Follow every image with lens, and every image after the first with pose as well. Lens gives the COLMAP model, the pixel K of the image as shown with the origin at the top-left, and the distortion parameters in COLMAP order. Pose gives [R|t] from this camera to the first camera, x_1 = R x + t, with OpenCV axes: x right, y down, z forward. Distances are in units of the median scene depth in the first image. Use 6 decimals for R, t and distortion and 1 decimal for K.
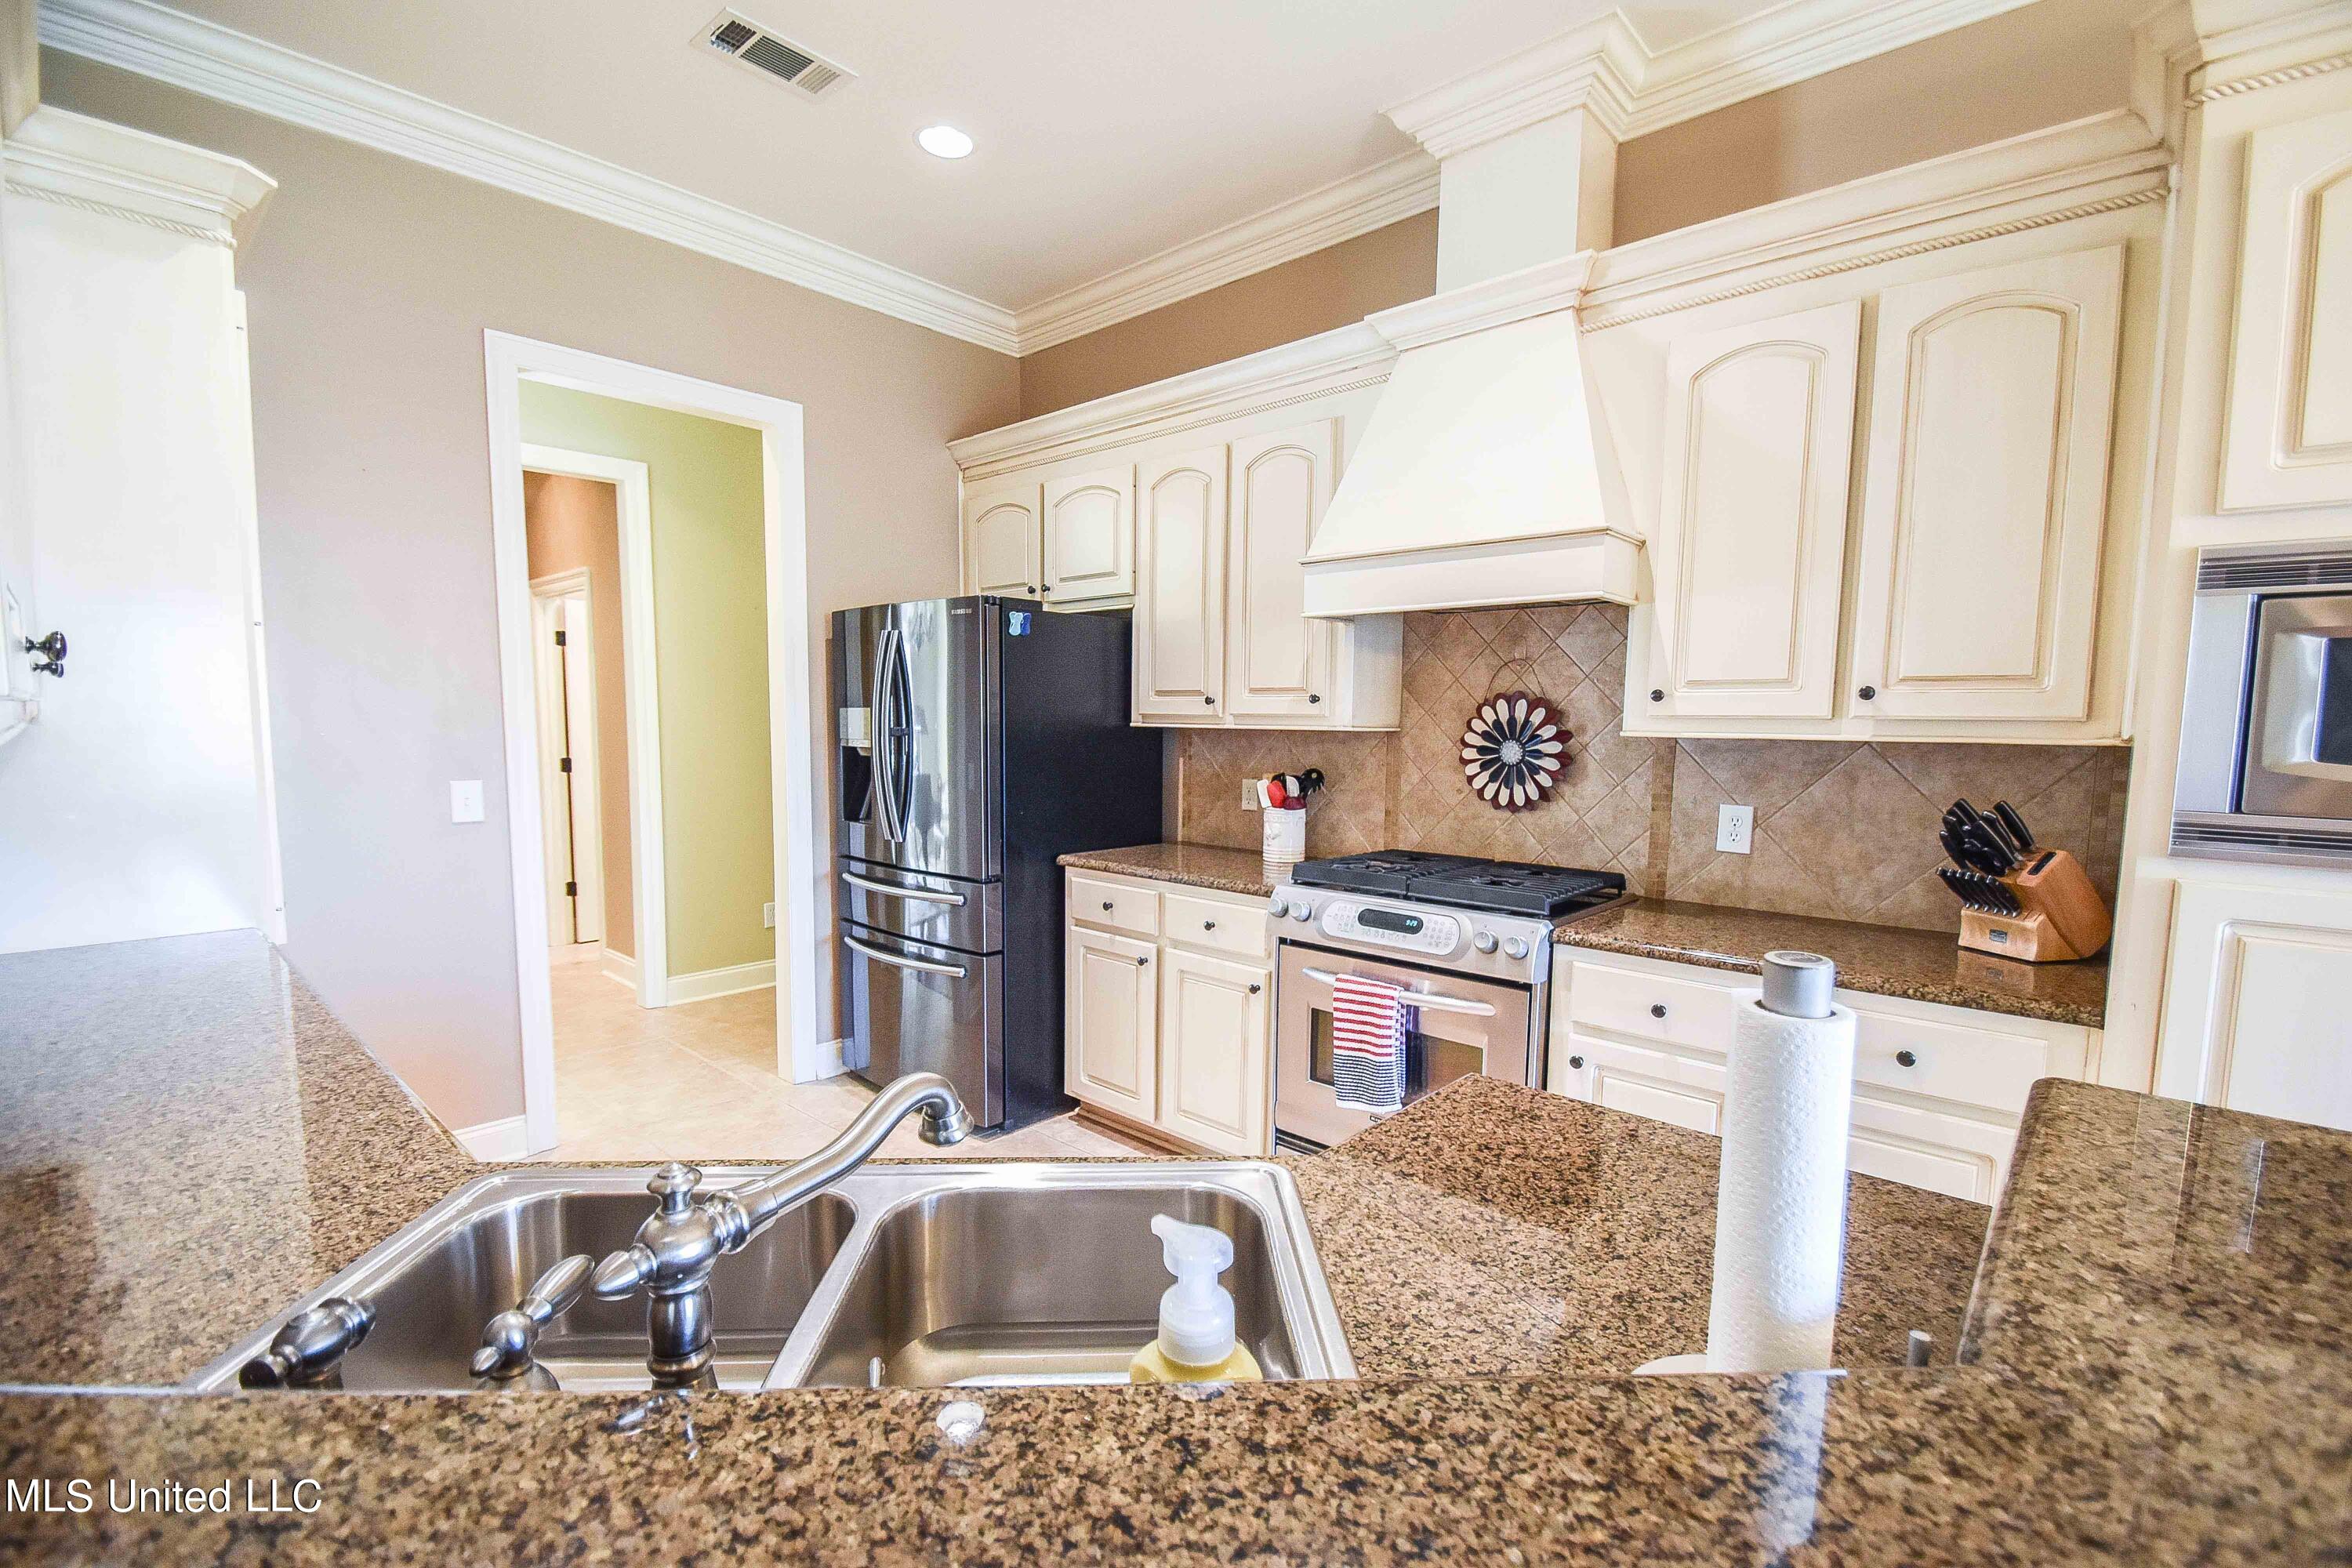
lens RADIAL K [[1024.9, 0, 1177.4], [0, 1024.9, 809.2], [0, 0, 1]] dist [0.025767, -0.022433]
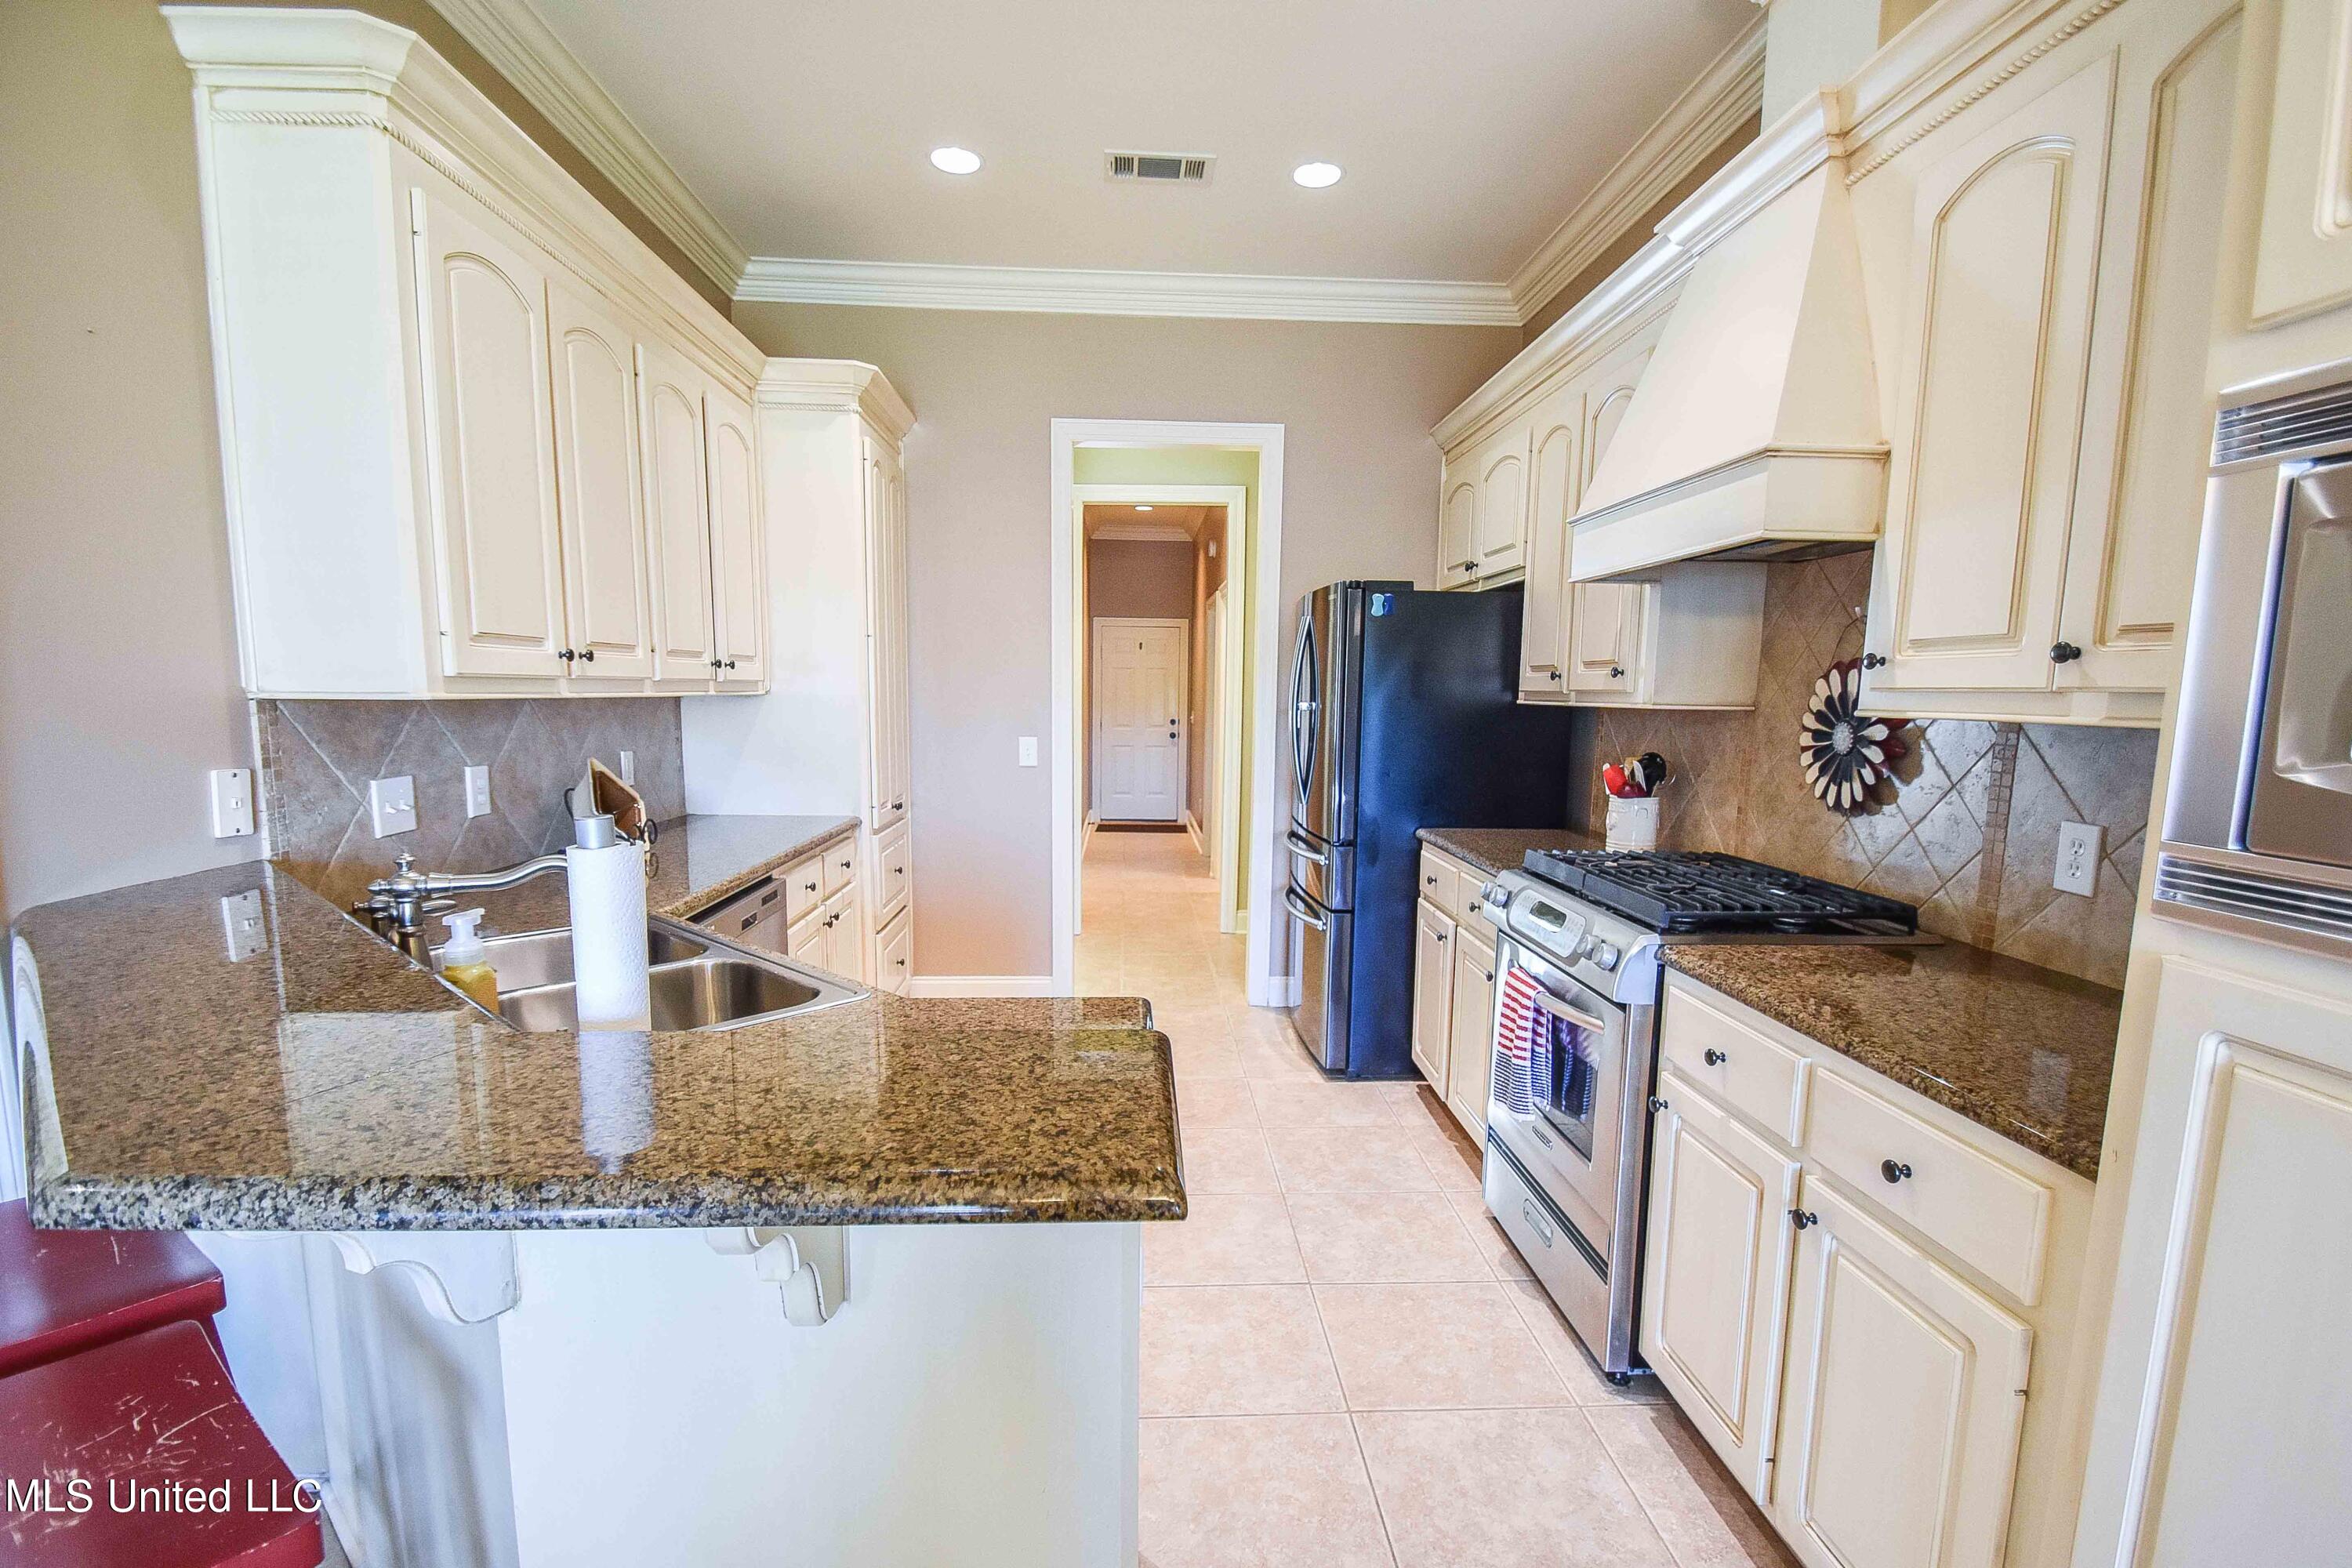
lens RADIAL K [[1064.1, 0, 1186.7], [0, 1064.1, 823.1], [0, 0, 1]] dist [-0.004530, -0.001130]
pose [[0.717984, 0.083221, -0.691067, 0.525979], [-0.065185, 0.996503, 0.052278, -0.001705], [0.693001, 0.007512, 0.720898, 0.085903]]
